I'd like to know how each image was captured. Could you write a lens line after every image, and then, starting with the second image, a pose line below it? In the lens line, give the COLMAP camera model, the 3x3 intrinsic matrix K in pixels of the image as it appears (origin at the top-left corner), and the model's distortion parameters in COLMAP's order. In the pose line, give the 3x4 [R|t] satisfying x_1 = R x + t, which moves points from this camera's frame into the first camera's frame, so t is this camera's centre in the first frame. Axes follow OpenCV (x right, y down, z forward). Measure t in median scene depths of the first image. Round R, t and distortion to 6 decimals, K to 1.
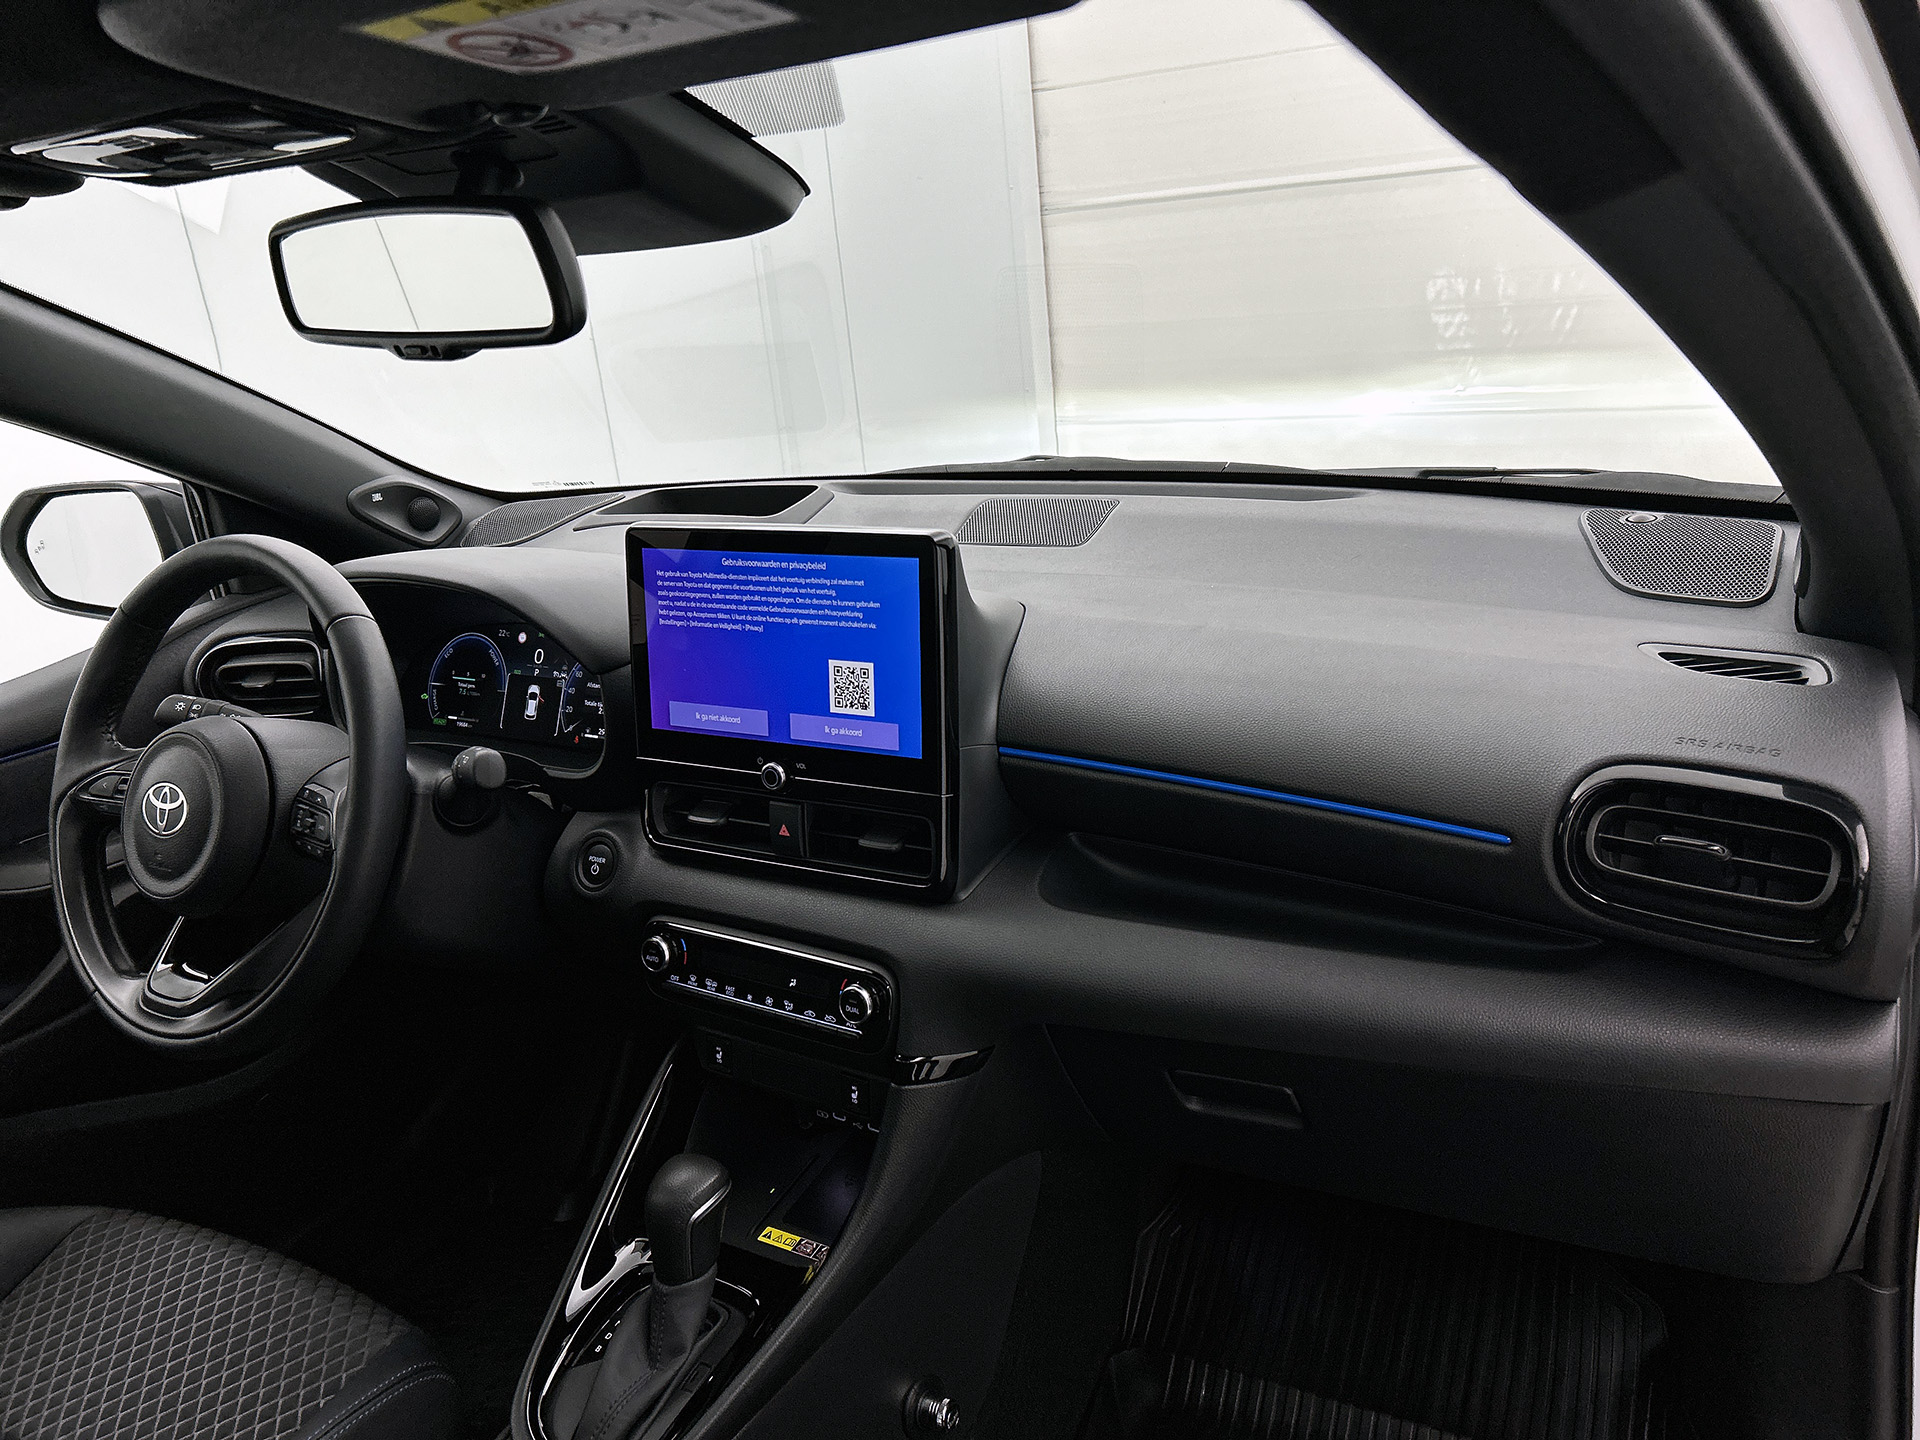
lens RADIAL K [[1497.8, 0, 918.3], [0, 1497.8, 701.3], [0, 0, 1]] dist [0.053332, -0.069559]
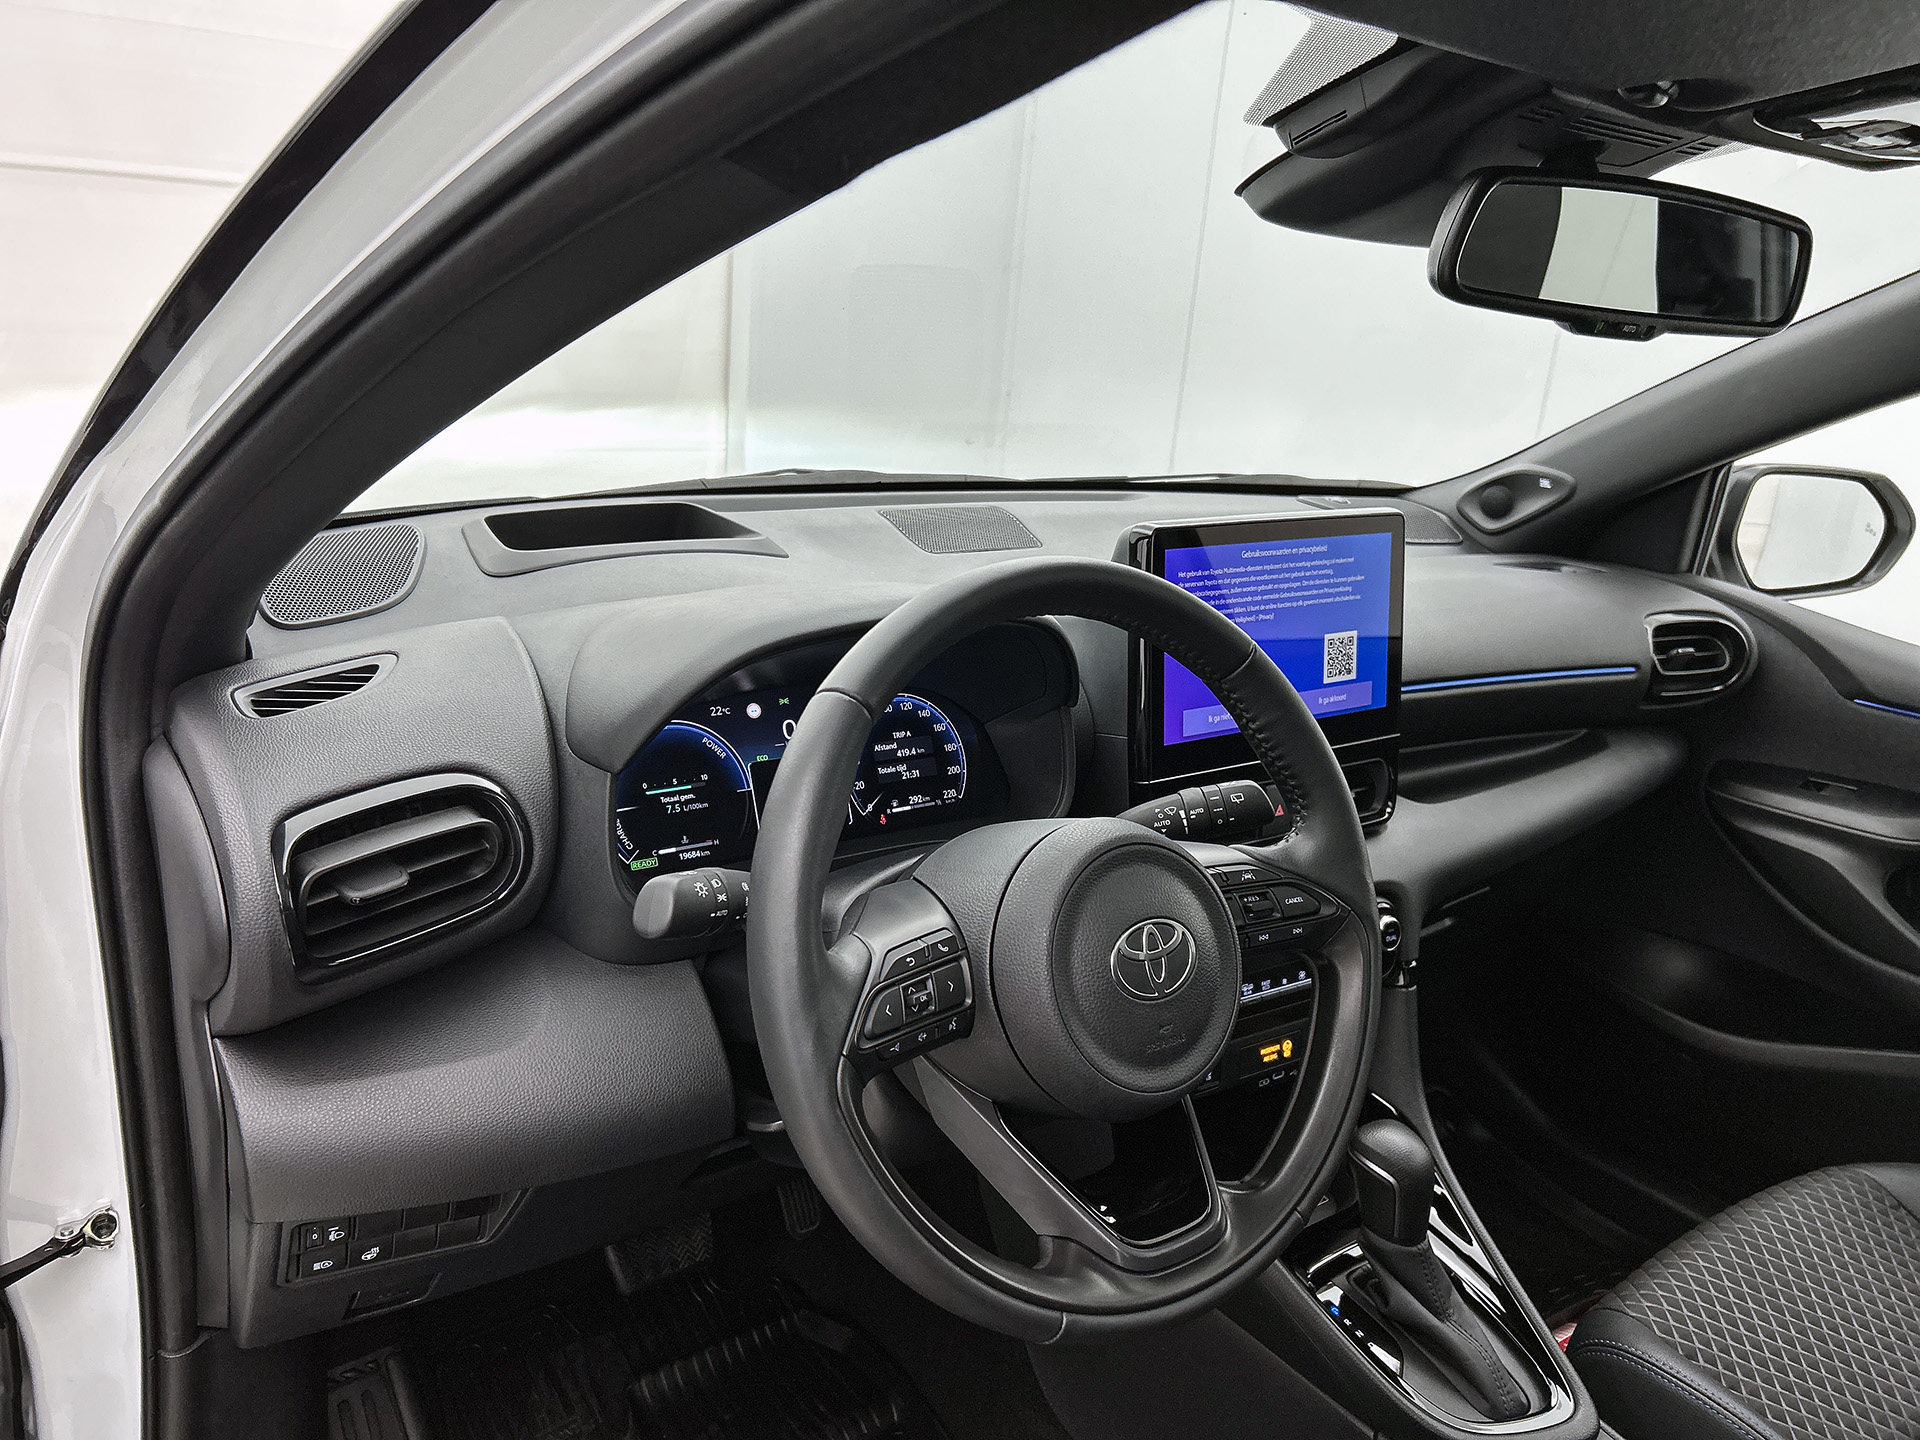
lens RADIAL K [[1497.8, 0, 967.1], [0, 1497.8, 702.3], [0, 0, 1]] dist [0.053332, -0.069559]
pose [[0.368370, -0.138484, 0.919307, -1.123374], [0.177004, 0.981203, 0.076882, -0.105773], [-0.912673, 0.134400, 0.385958, 0.798510]]
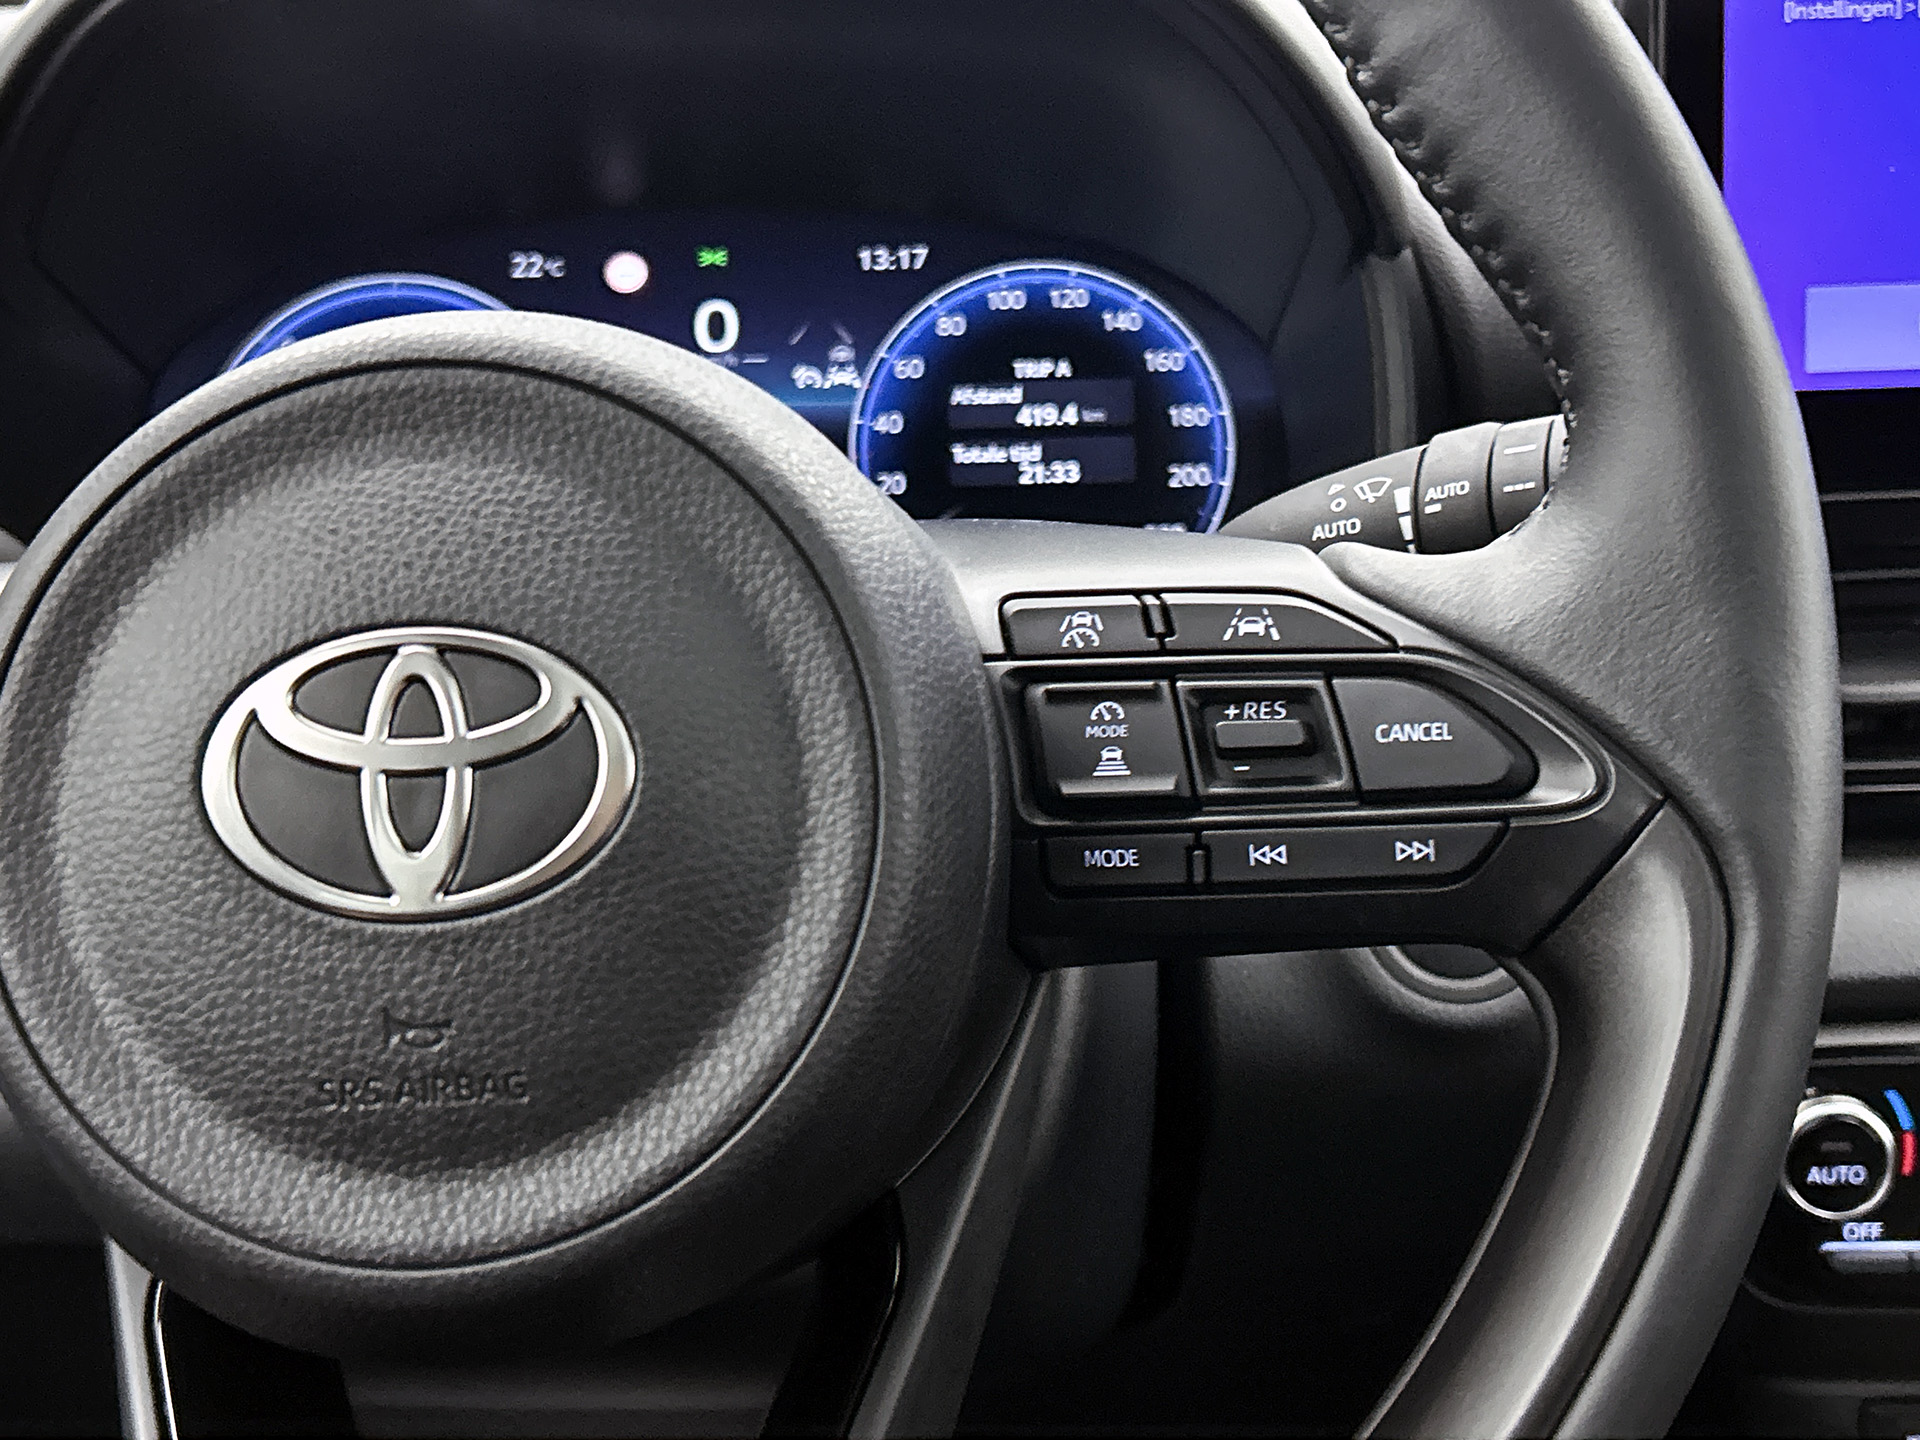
lens RADIAL K [[2408.9, 0, 982.2], [0, 2408.9, 716.8], [0, 0, 1]] dist [0.083945, 0.000000]
pose [[0.840737, -0.085154, 0.534705, -0.592386], [0.112505, 0.993476, -0.018681, 0.077629], [-0.529626, 0.075863, 0.844832, 0.719553]]
